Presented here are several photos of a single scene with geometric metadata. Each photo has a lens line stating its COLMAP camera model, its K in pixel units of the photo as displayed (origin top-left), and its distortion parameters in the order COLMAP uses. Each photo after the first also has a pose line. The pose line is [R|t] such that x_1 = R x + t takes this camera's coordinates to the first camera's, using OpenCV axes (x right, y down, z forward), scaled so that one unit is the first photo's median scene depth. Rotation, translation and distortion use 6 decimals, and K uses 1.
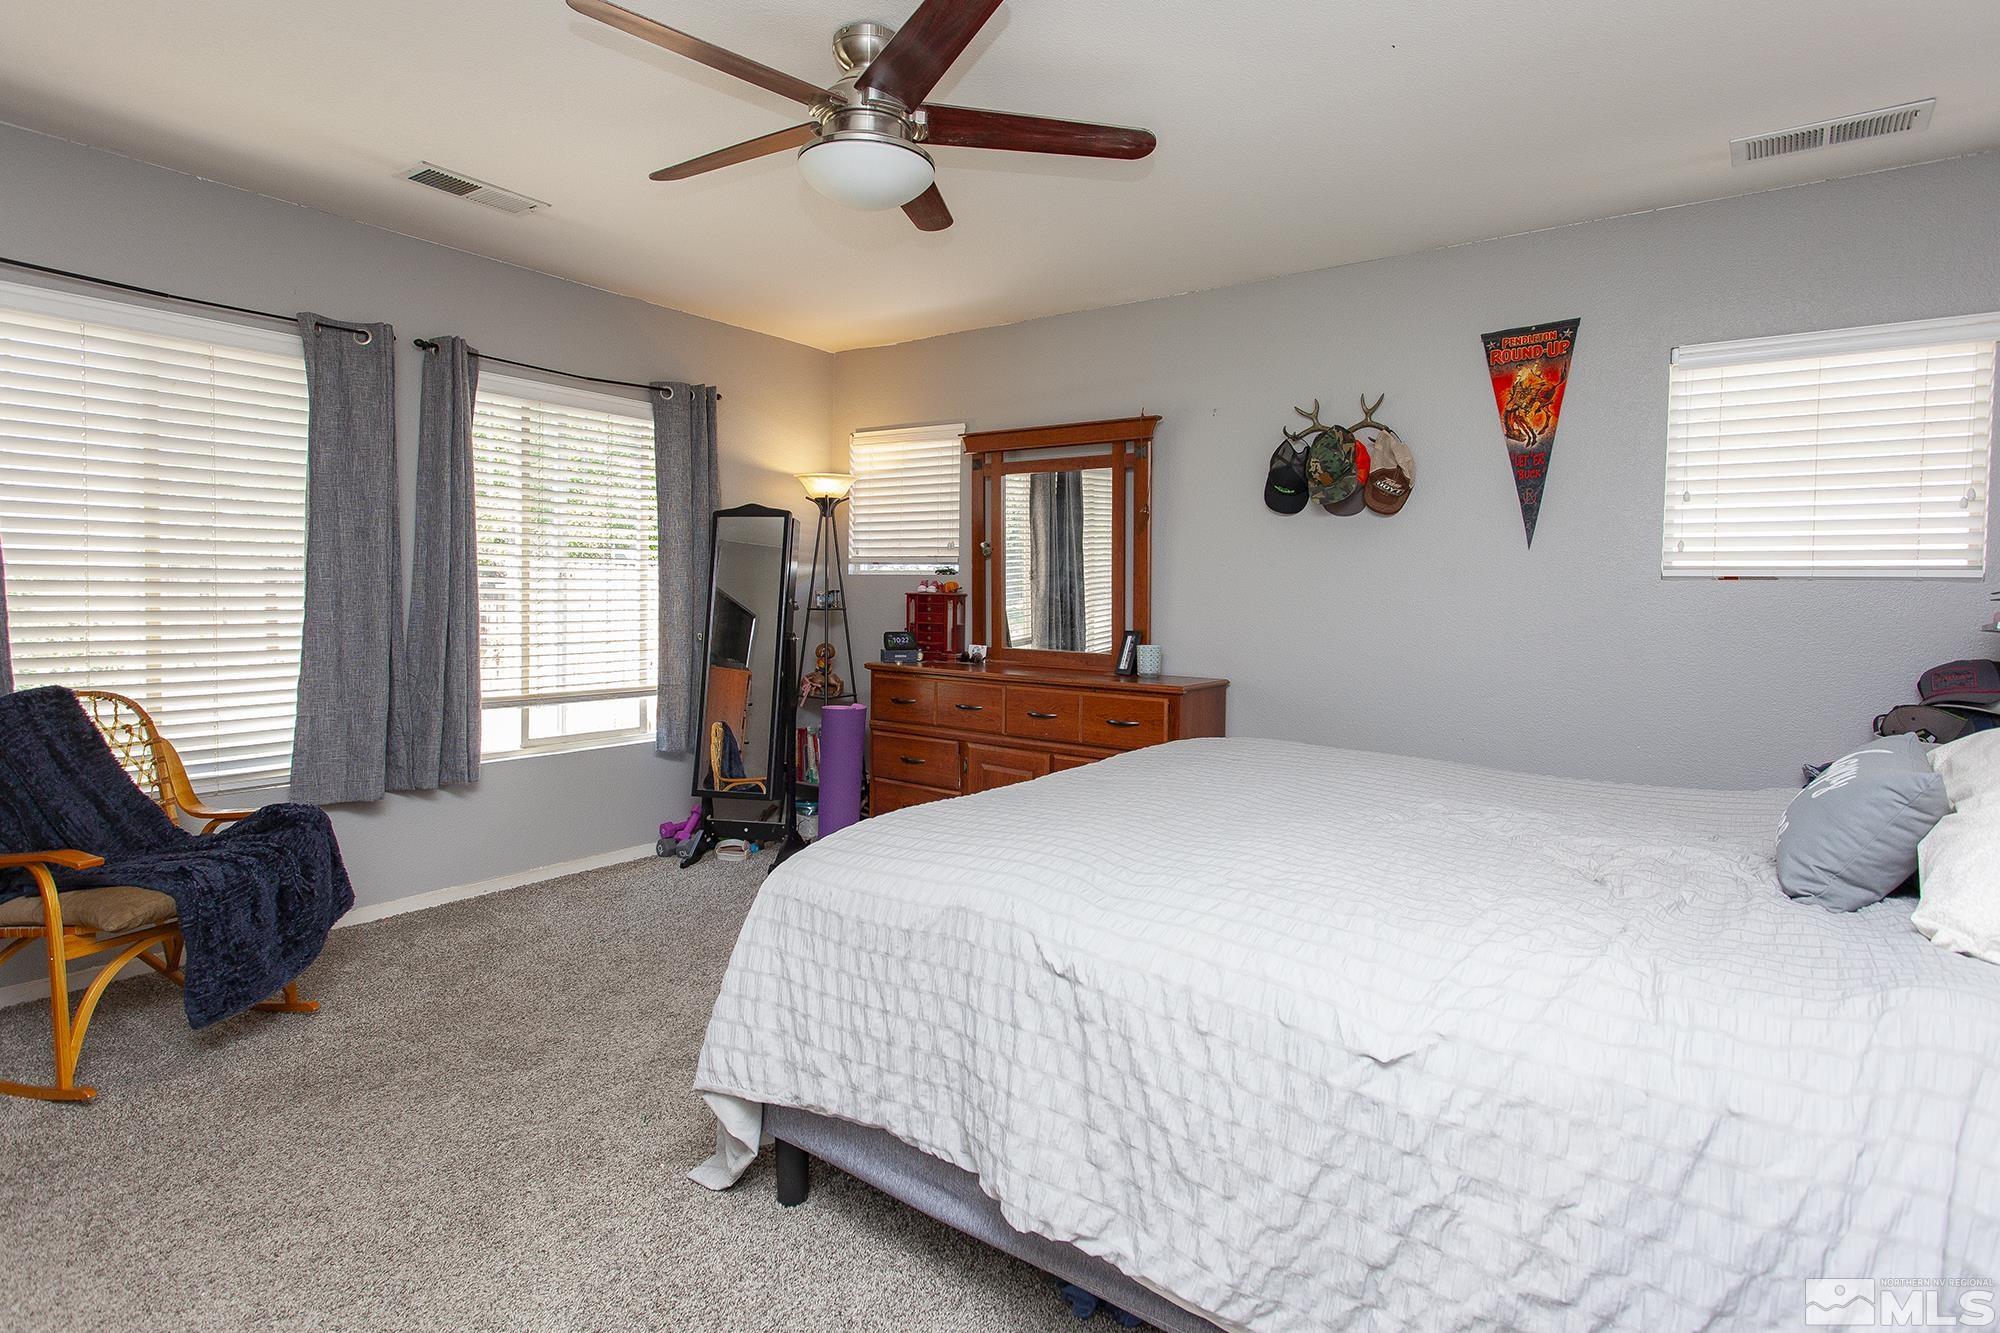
lens RADIAL K [[1013.3, 0, 996.4], [0, 1013.3, 592.6], [0, 0, 1]] dist [0.005399, 0.000443]
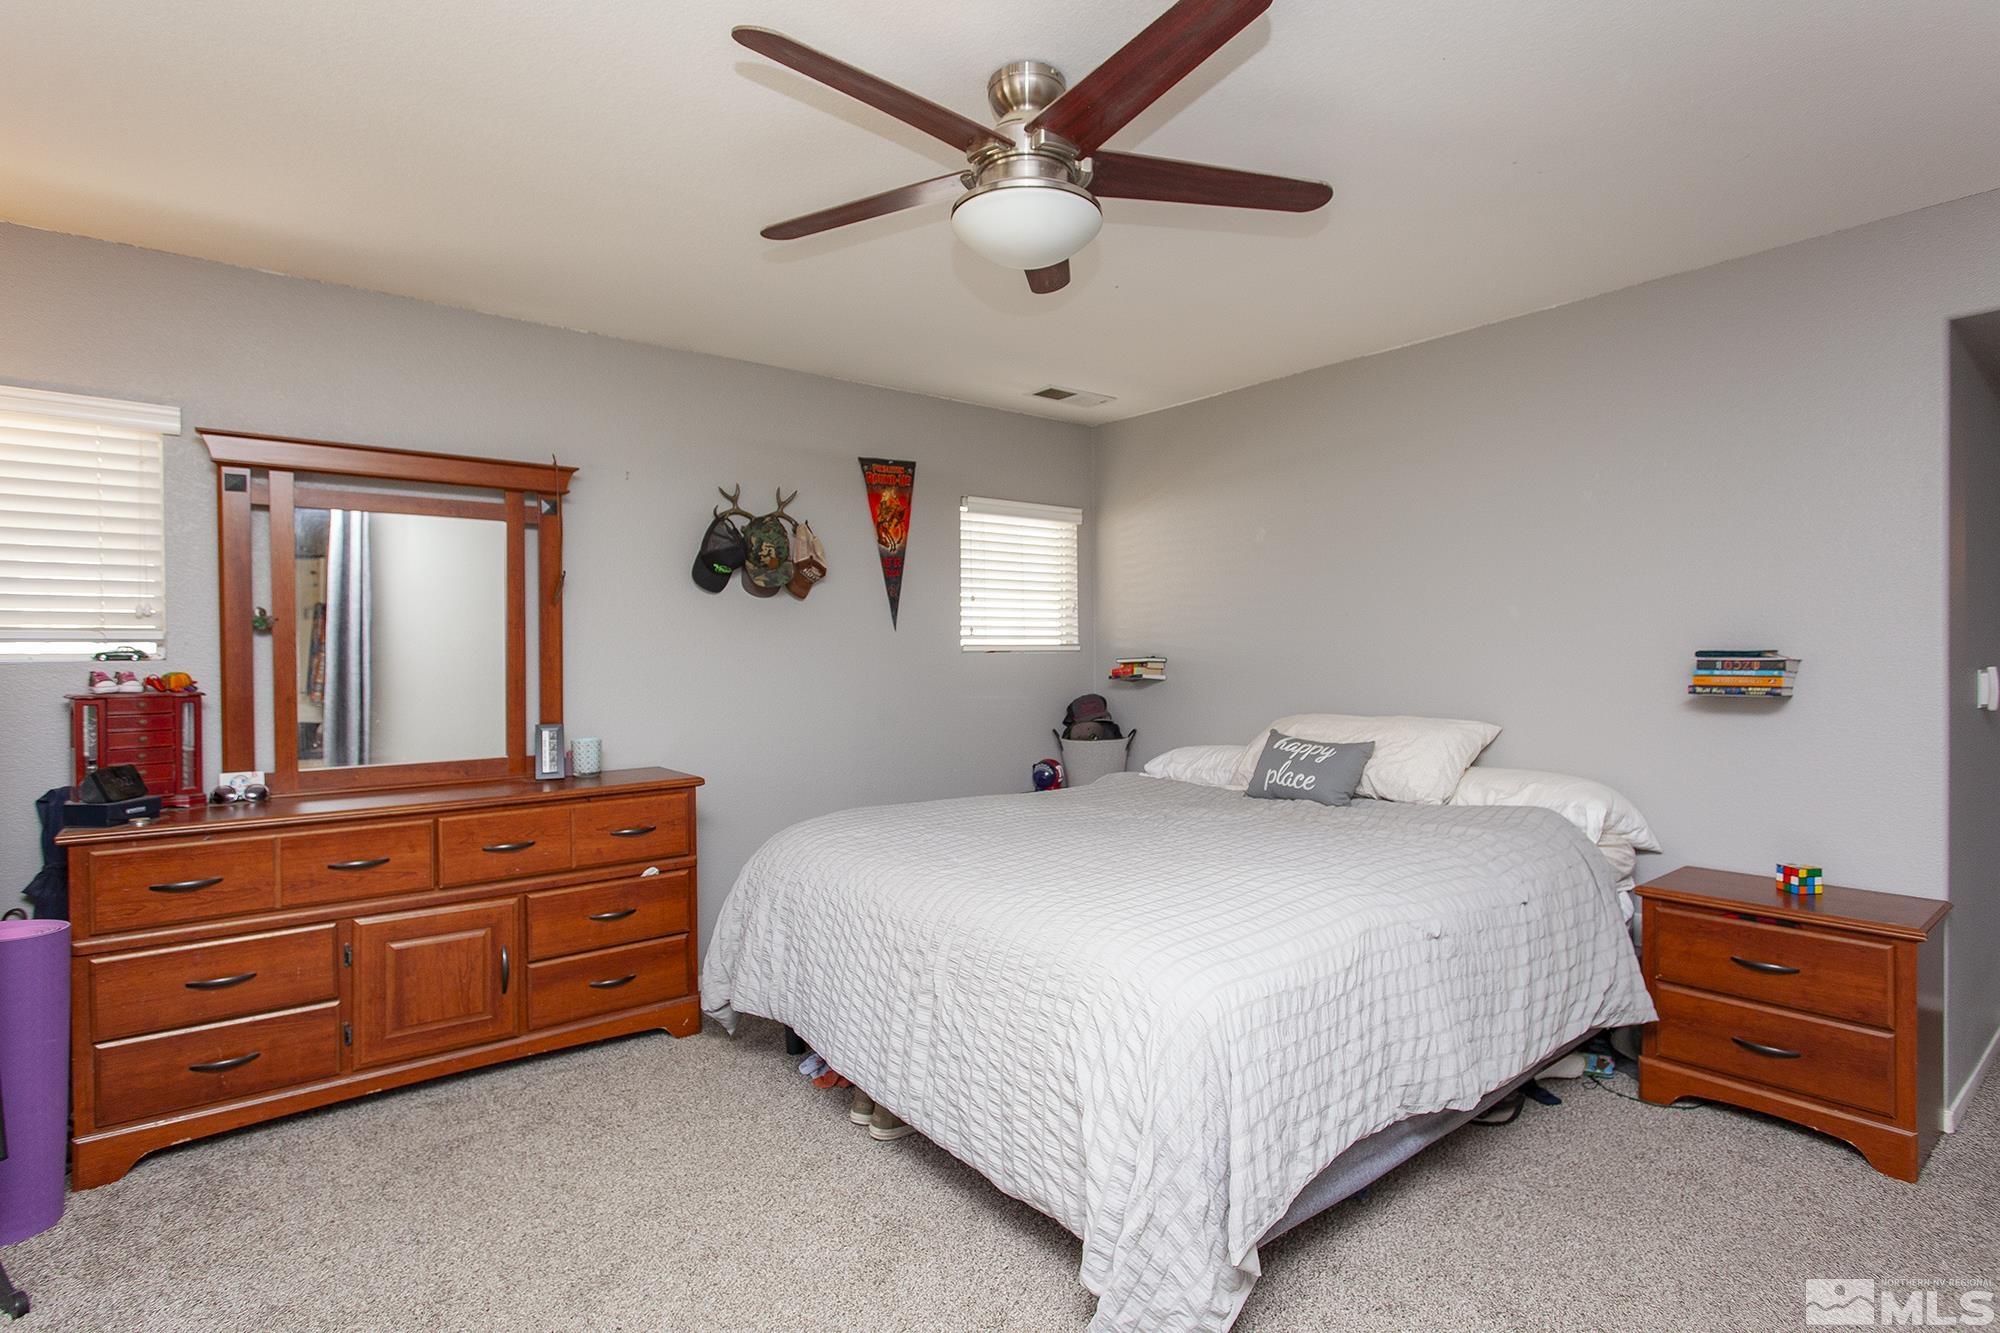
lens RADIAL K [[999.4, 0, 1000.9], [0, 999.4, 640.5], [0, 0, 1]] dist [-0.001237, -0.000141]
pose [[0.253289, -0.003953, 0.967382, -0.667916], [0.022649, 0.999742, -0.001845, -0.024784], [-0.967125, 0.022377, 0.253314, 0.534810]]
